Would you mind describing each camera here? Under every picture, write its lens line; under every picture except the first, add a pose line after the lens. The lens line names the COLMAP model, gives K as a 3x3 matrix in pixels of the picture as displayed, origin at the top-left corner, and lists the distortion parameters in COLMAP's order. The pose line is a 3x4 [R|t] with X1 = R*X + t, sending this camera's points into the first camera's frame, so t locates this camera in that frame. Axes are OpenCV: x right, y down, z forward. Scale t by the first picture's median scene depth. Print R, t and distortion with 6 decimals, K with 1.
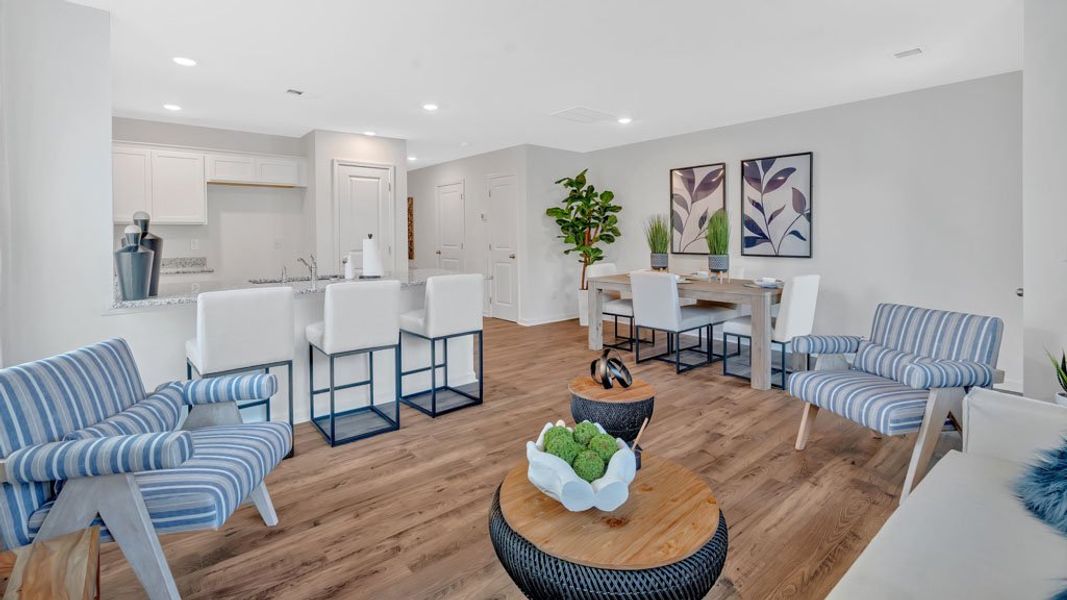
lens RADIAL K [[485.8, 0, 536.2], [0, 485.8, 237.1], [0, 0, 1]] dist [0.000717, 0.000040]
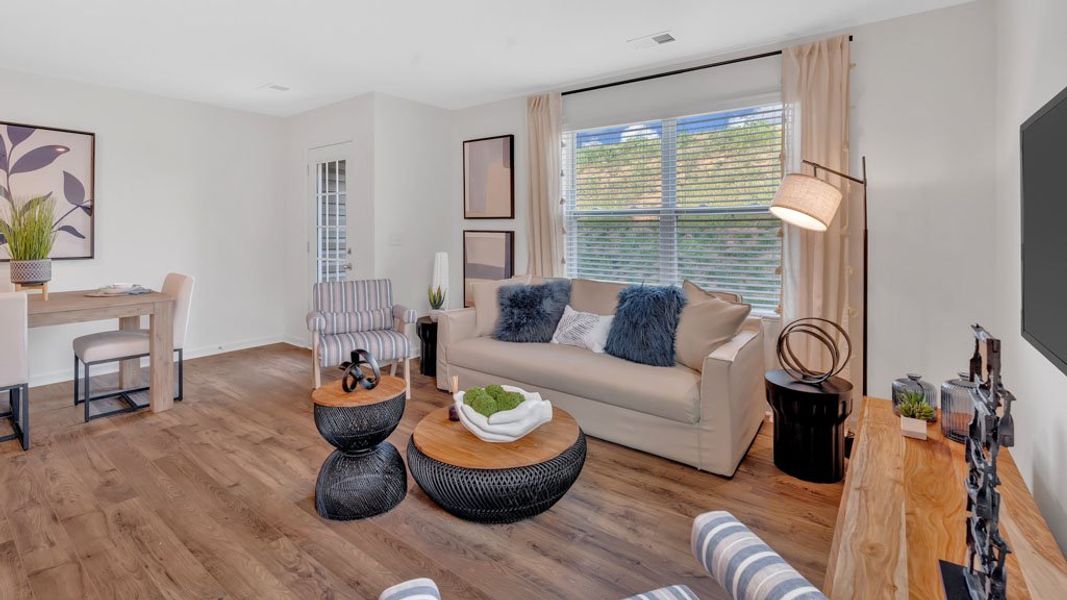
lens RADIAL K [[484.6, 0, 528.5], [0, 484.6, 228.6], [0, 0, 1]] dist [-0.003096, -0.000474]
pose [[-0.207481, 0.009296, 0.978195, -0.413874], [0.006909, 0.999944, -0.008037, 0.002568], [-0.978215, 0.005091, -0.207534, 0.432905]]
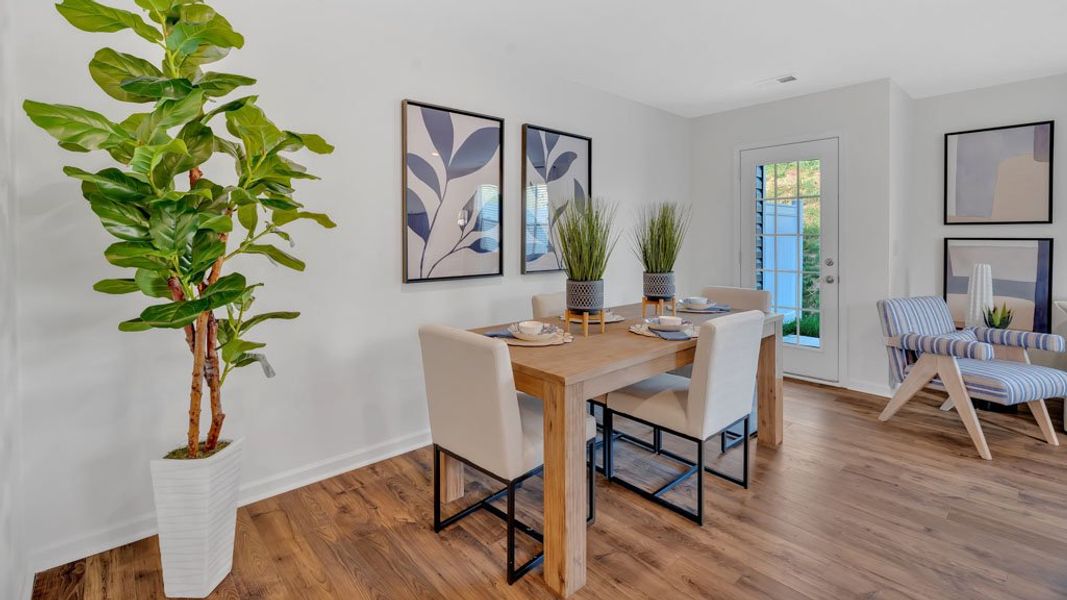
lens RADIAL K [[481.3, 0, 531.5], [0, 481.3, 243.6], [0, 0, 1]] dist [-0.013444, 0.011560]
pose [[-0.033463, -0.002530, 0.999437, -0.225695], [0.011971, 0.999924, 0.002932, -0.004215], [-0.999368, 0.012063, -0.033430, 1.123172]]
